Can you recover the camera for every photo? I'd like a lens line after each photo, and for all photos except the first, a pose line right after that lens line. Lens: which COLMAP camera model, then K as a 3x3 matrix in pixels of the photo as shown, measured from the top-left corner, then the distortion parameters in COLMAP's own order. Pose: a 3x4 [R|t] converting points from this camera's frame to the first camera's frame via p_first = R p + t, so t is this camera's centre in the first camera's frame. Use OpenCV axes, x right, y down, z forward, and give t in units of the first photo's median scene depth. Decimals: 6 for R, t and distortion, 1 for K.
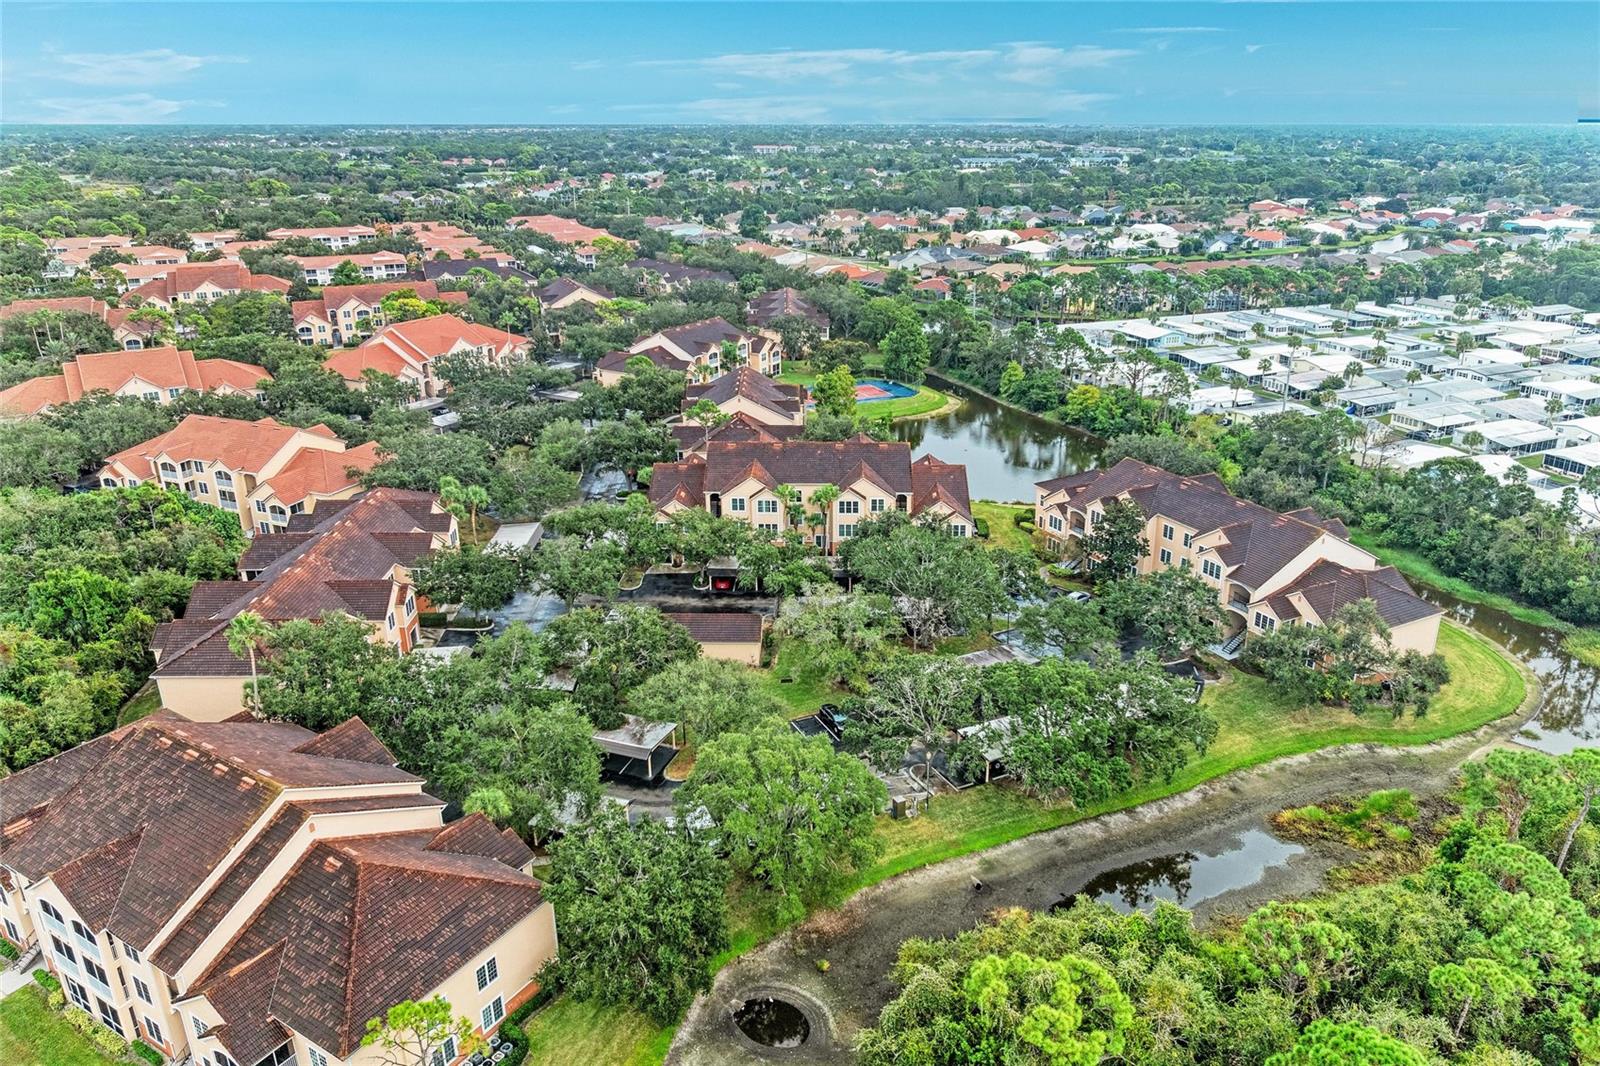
lens RADIAL K [[1131.4, 0, 800.0], [0, 1131.4, 533.0], [0, 0, 1]] dist [-0.030471, 0.002123]
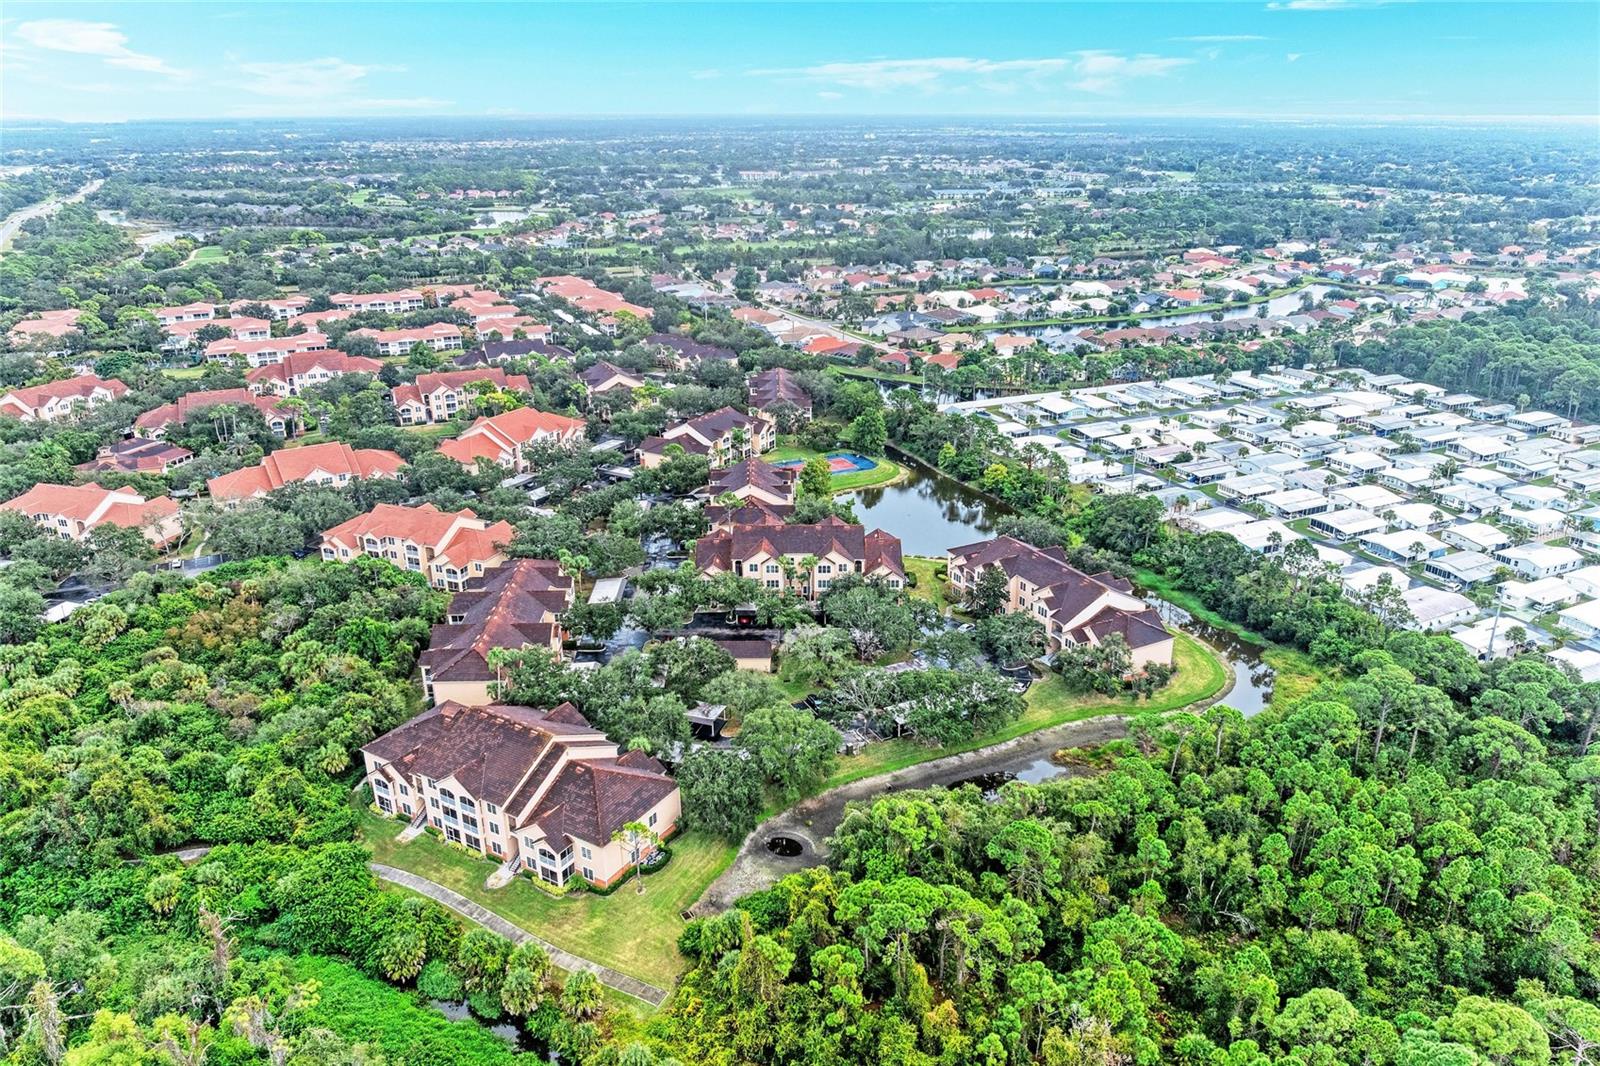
lens RADIAL K [[1131.4, 0, 800.0], [0, 1131.4, 533.0], [0, 0, 1]] dist [-0.030471, 0.002123]
pose [[0.999893, -0.006176, 0.013253, -0.008760], [0.006130, 0.999975, 0.003520, -0.063104], [-0.013274, -0.003439, 0.999906, -0.451968]]
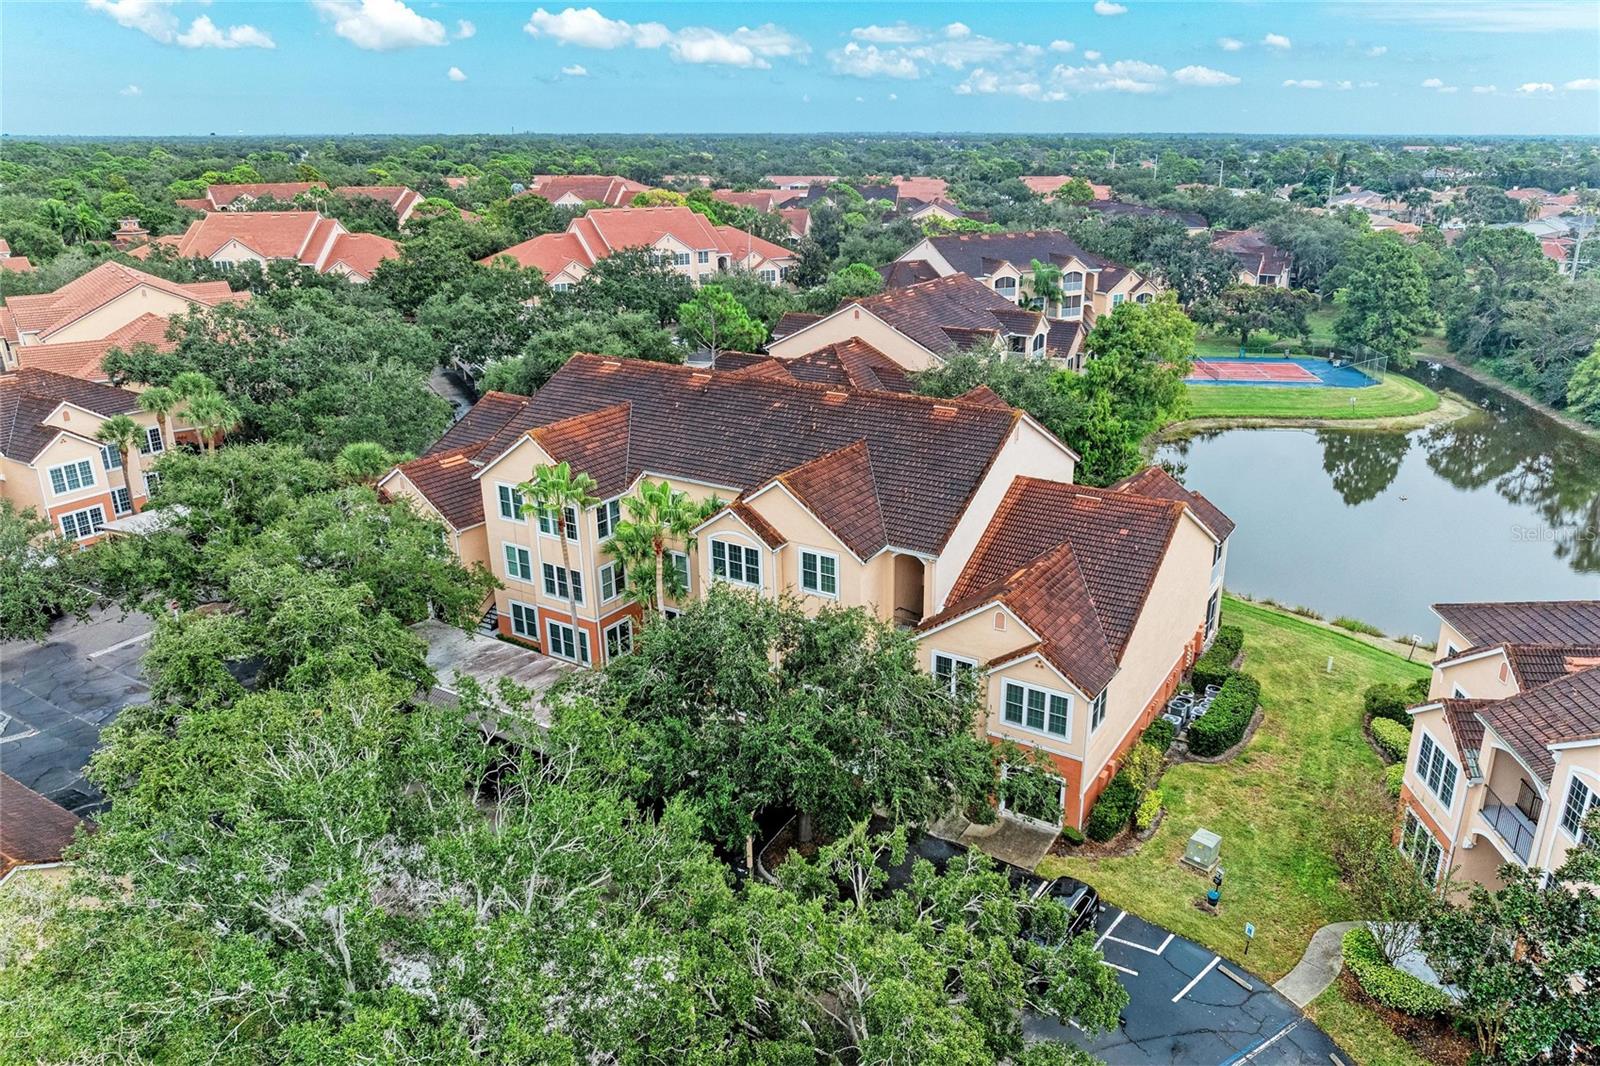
lens RADIAL K [[1131.4, 0, 800.0], [0, 1131.4, 533.0], [0, 0, 1]] dist [-0.030471, 0.002123]
pose [[0.859102, 0.172122, -0.481994, 0.175297], [-0.179620, 0.983248, 0.030969, -0.035978], [0.479251, 0.059970, 0.875627, 0.571902]]
